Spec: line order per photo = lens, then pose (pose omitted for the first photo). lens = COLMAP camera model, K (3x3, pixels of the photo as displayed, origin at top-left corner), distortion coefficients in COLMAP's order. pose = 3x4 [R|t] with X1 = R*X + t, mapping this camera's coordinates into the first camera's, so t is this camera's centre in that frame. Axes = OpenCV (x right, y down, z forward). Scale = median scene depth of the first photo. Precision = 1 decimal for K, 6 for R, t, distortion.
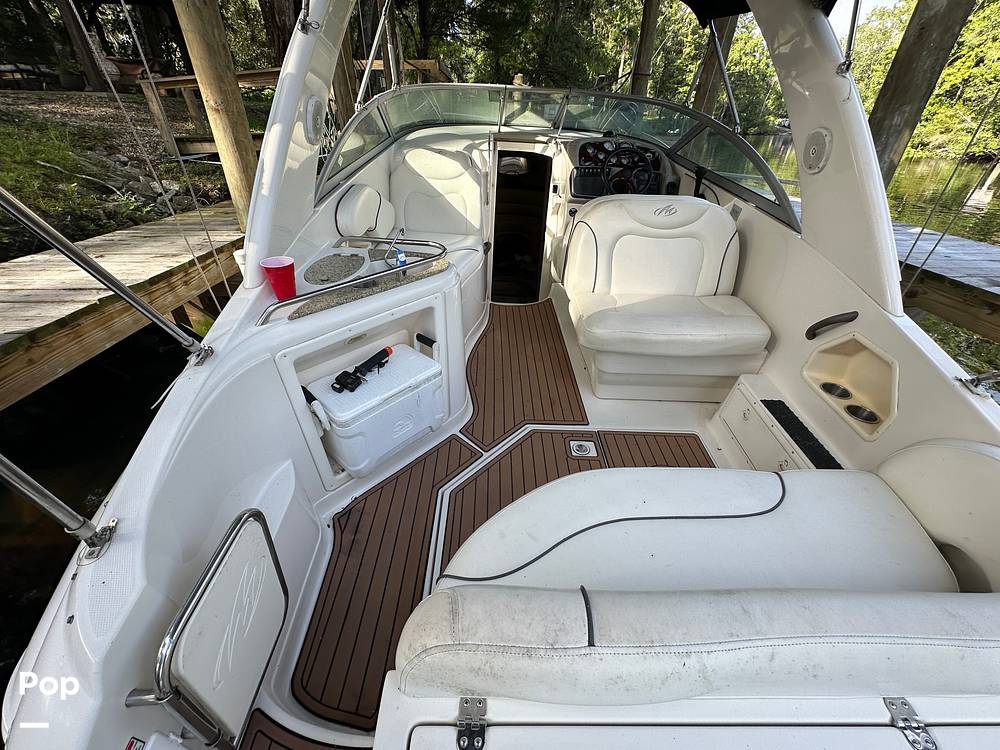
lens RADIAL K [[399.9, 0, 500.6], [0, 399.9, 373.7], [0, 0, 1]] dist [-0.005368, 0.001133]
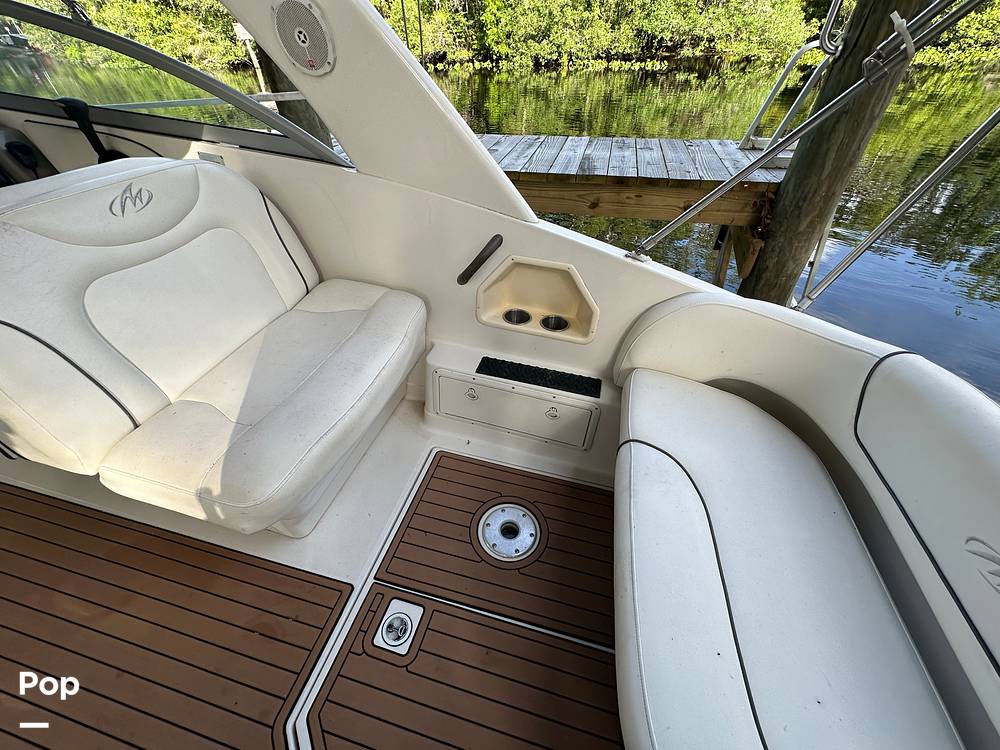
lens RADIAL K [[399.9, 0, 500.6], [0, 399.9, 373.7], [0, 0, 1]] dist [-0.005368, 0.001133]
pose [[0.259359, -0.641860, 0.721629, 0.038795], [0.535315, 0.717456, 0.445751, -0.153138], [-0.803847, 0.270689, 0.529676, 0.295481]]
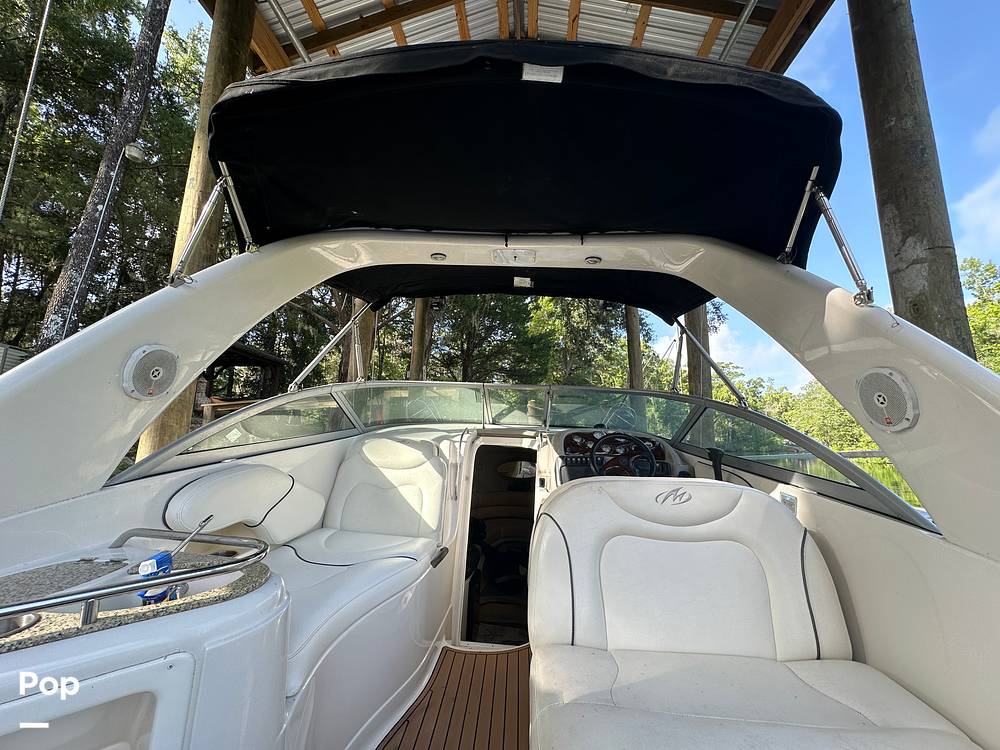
lens RADIAL K [[399.9, 0, 500.6], [0, 399.9, 373.7], [0, 0, 1]] dist [-0.005368, 0.001133]
pose [[0.996743, -0.019874, -0.078156, 0.124857], [-0.037915, 0.739868, -0.671682, -0.075395], [0.071174, 0.672458, 0.736705, 0.245979]]
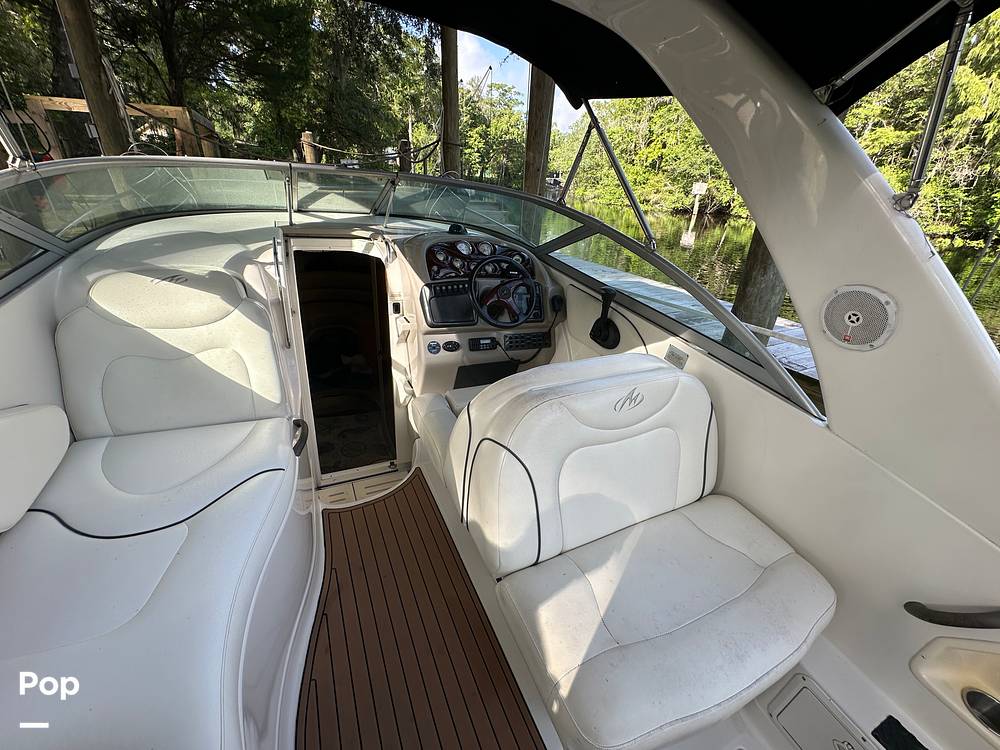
lens RADIAL K [[399.5, 0, 499.6], [0, 399.5, 373.6], [0, 0, 1]] dist [-0.003014, 0.000133]
pose [[0.907466, -0.158730, 0.388986, 0.014657], [0.197583, 0.978341, -0.061718, -0.287731], [-0.370765, 0.132864, 0.919174, 0.340225]]
